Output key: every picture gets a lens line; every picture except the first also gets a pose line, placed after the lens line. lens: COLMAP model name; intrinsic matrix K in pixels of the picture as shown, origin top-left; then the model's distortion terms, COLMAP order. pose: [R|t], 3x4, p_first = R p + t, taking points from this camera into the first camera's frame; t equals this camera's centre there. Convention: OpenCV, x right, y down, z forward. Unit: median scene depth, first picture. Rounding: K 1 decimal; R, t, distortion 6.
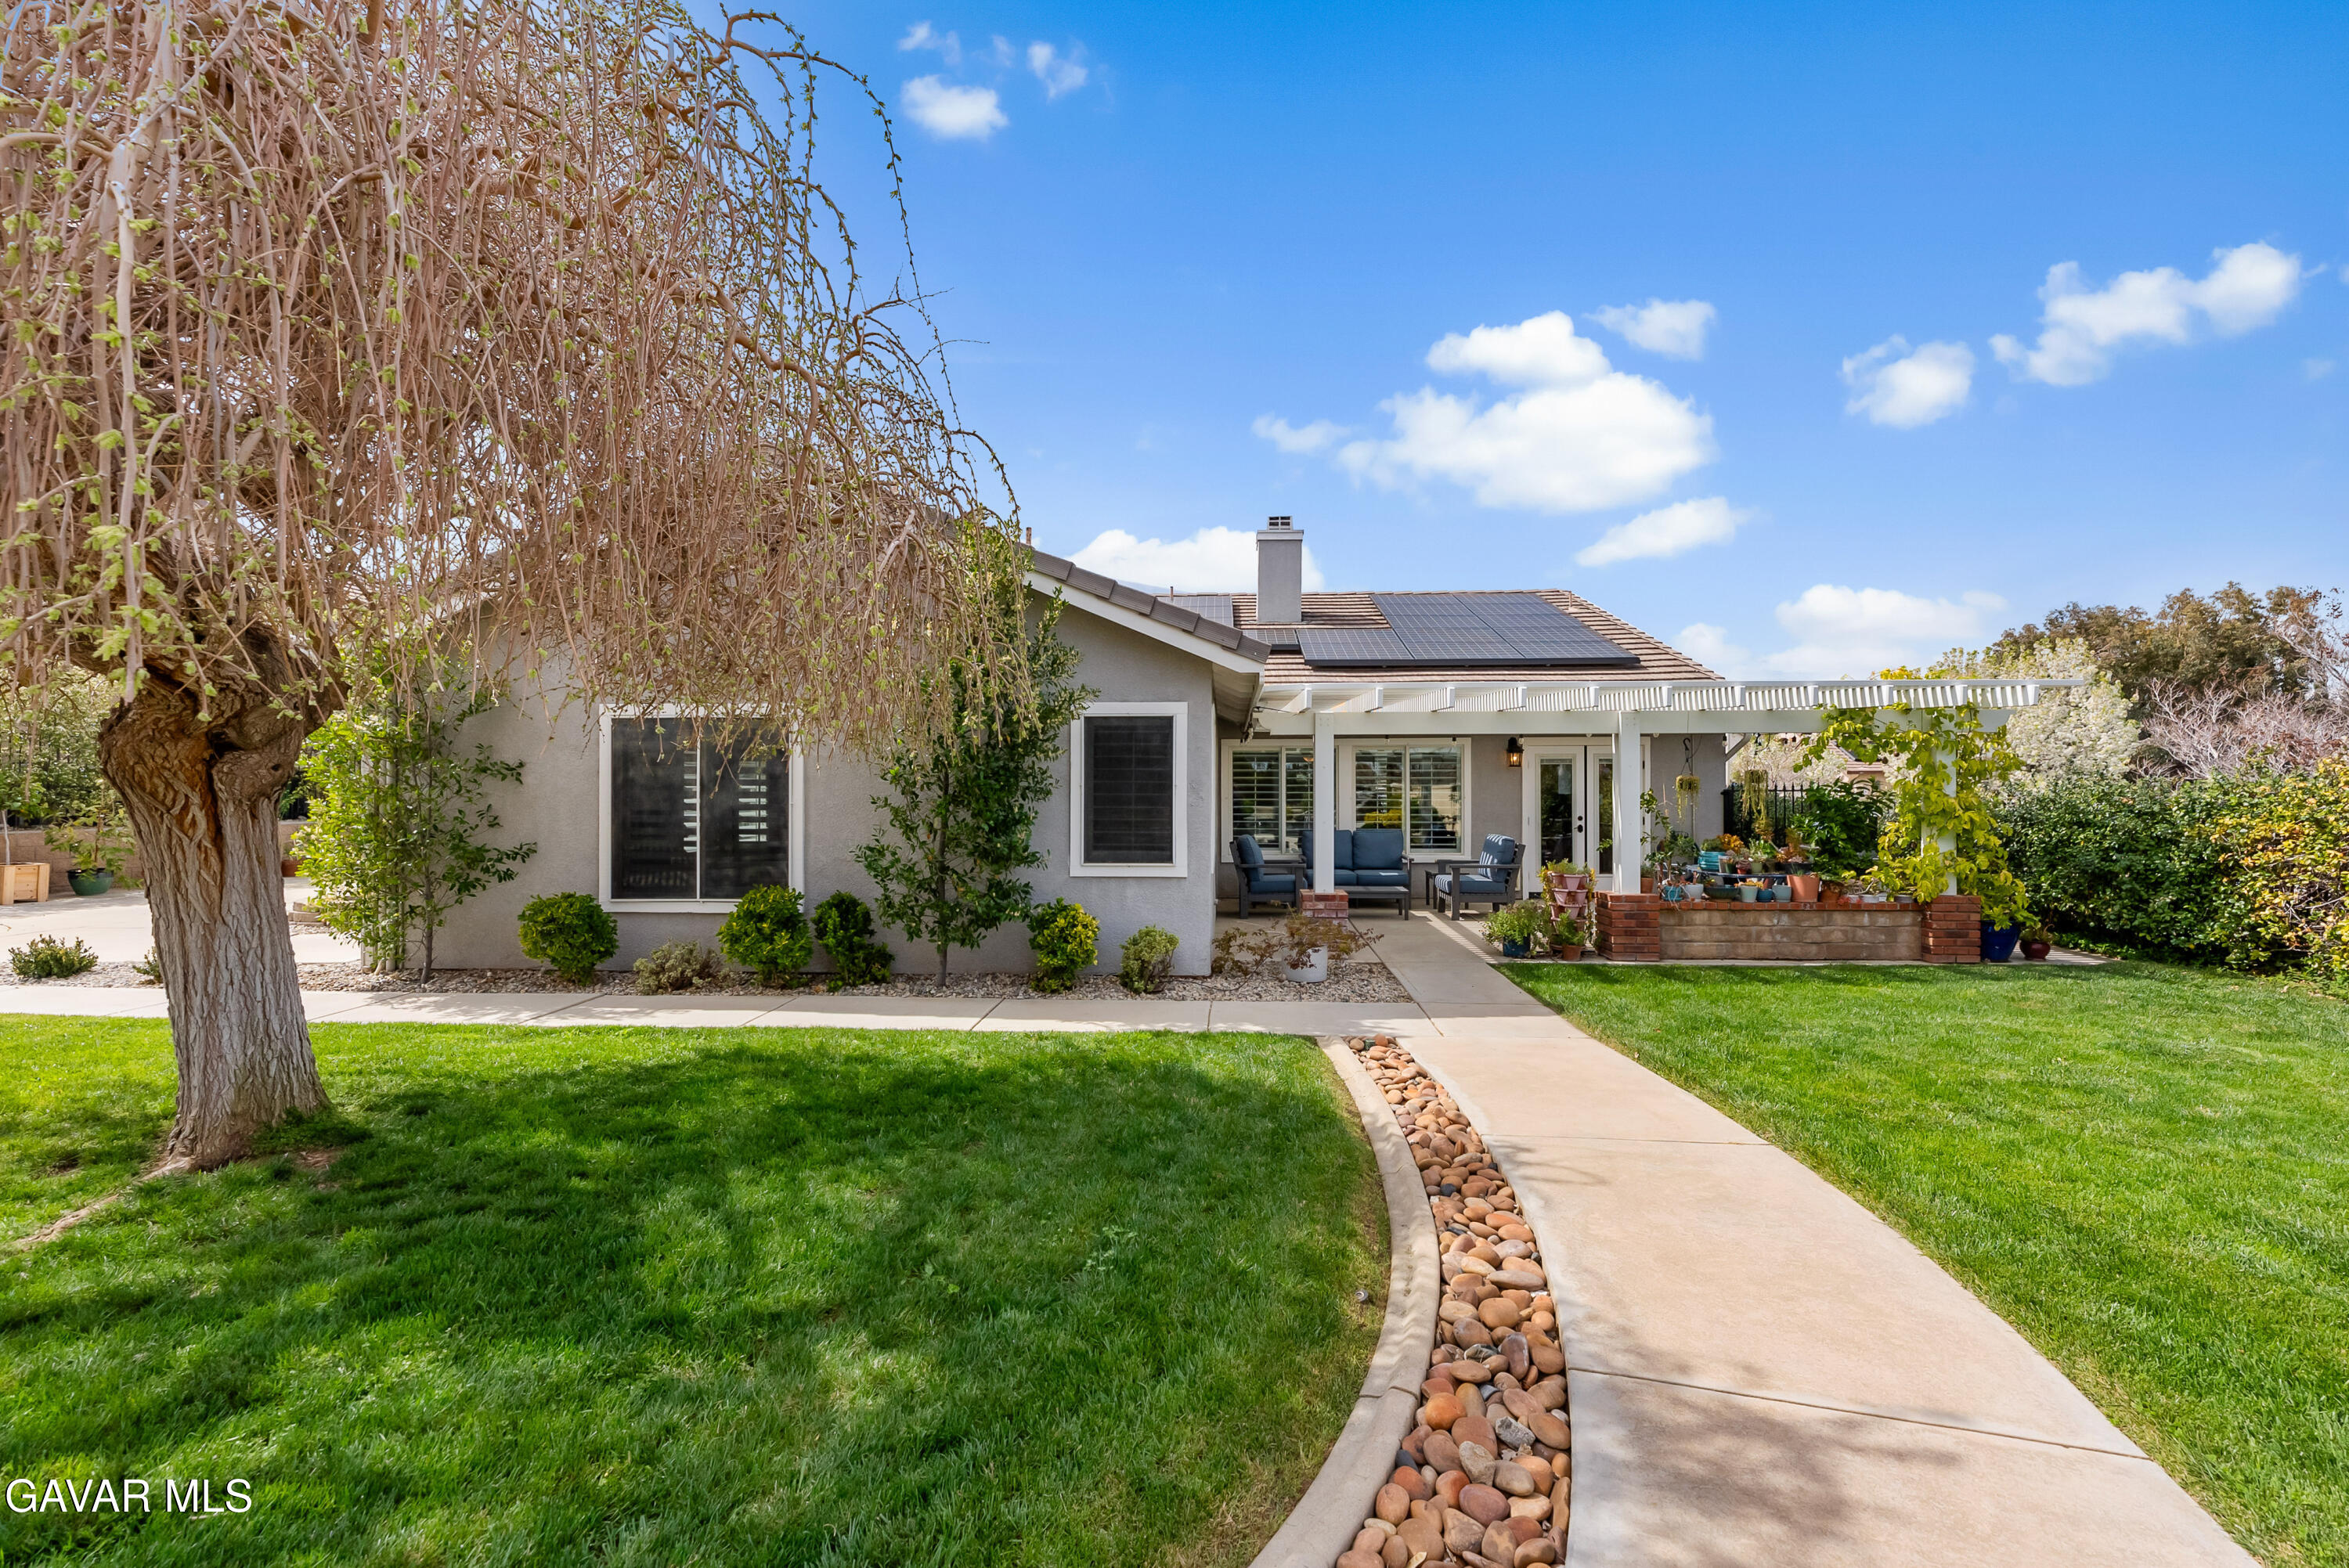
lens RADIAL K [[951.2, 0, 1182.7], [0, 951.2, 789.8], [0, 0, 1]] dist [-0.002984, -0.000556]
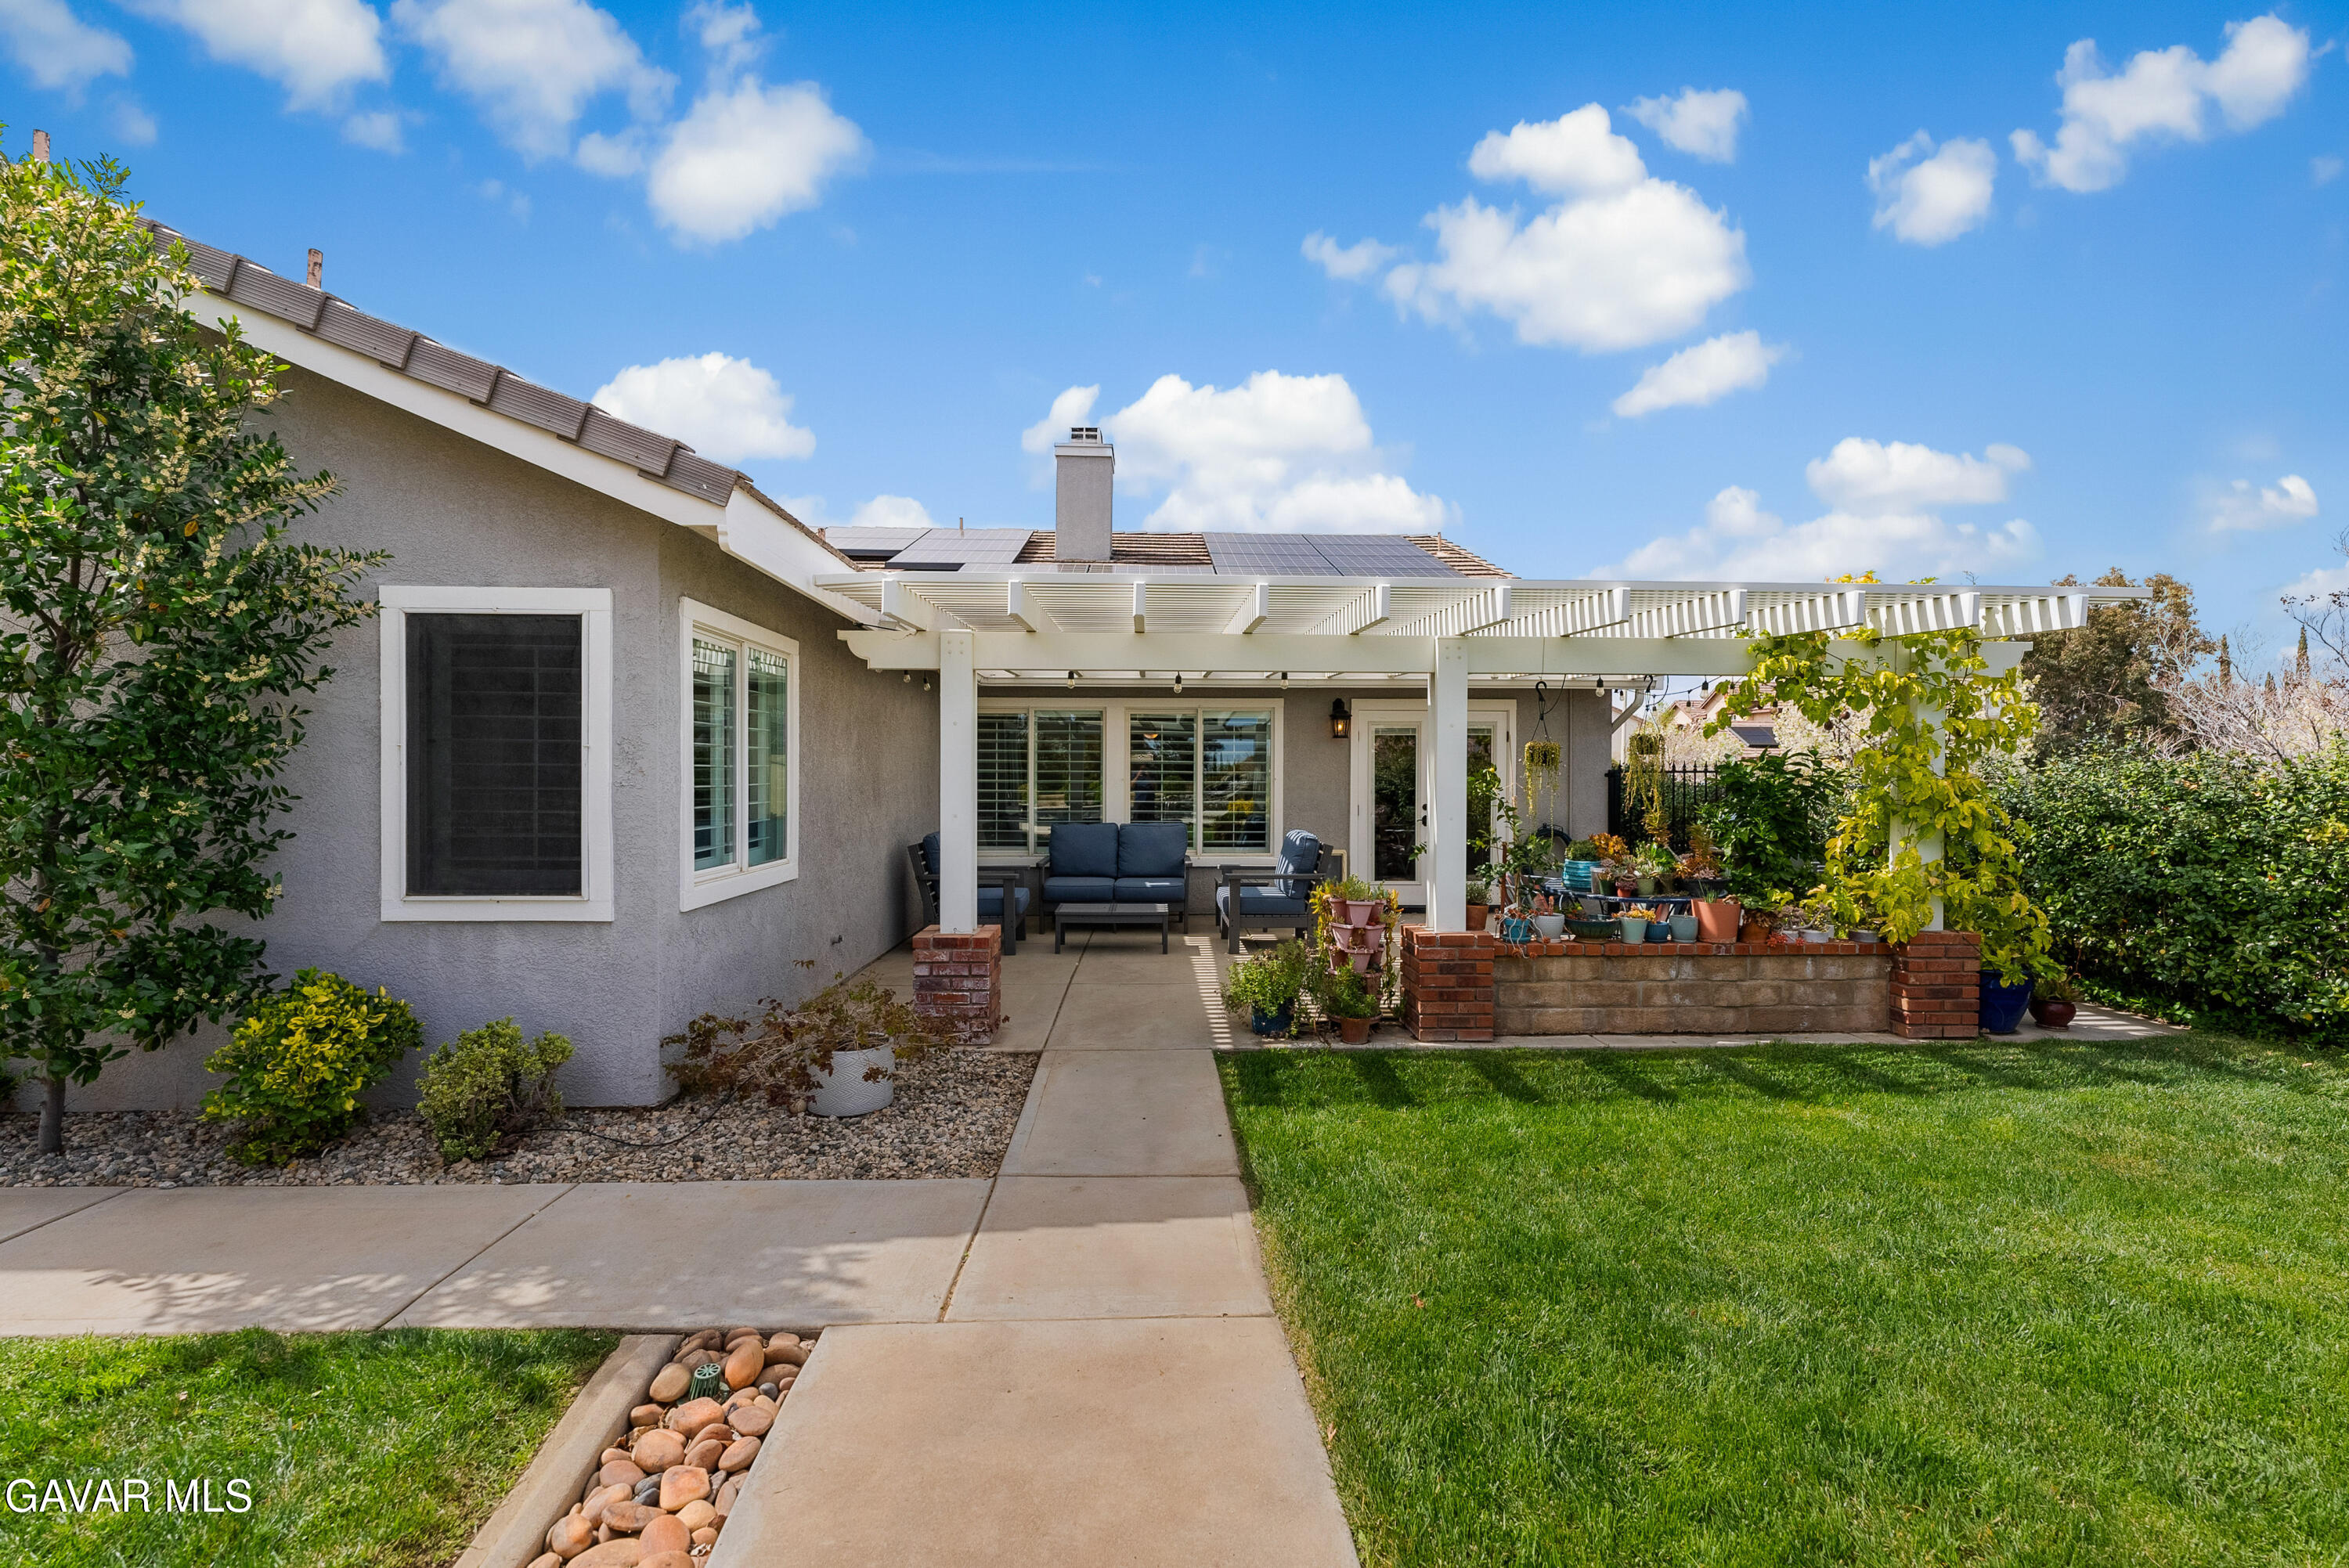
lens RADIAL K [[951.2, 0, 1186.6], [0, 951.2, 793.7], [0, 0, 1]] dist [-0.002984, -0.000556]
pose [[0.996247, 0.002861, 0.086503, 0.248611], [-0.004543, 0.999804, 0.019254, 0.008596], [-0.086431, -0.019575, 0.996066, 0.403723]]
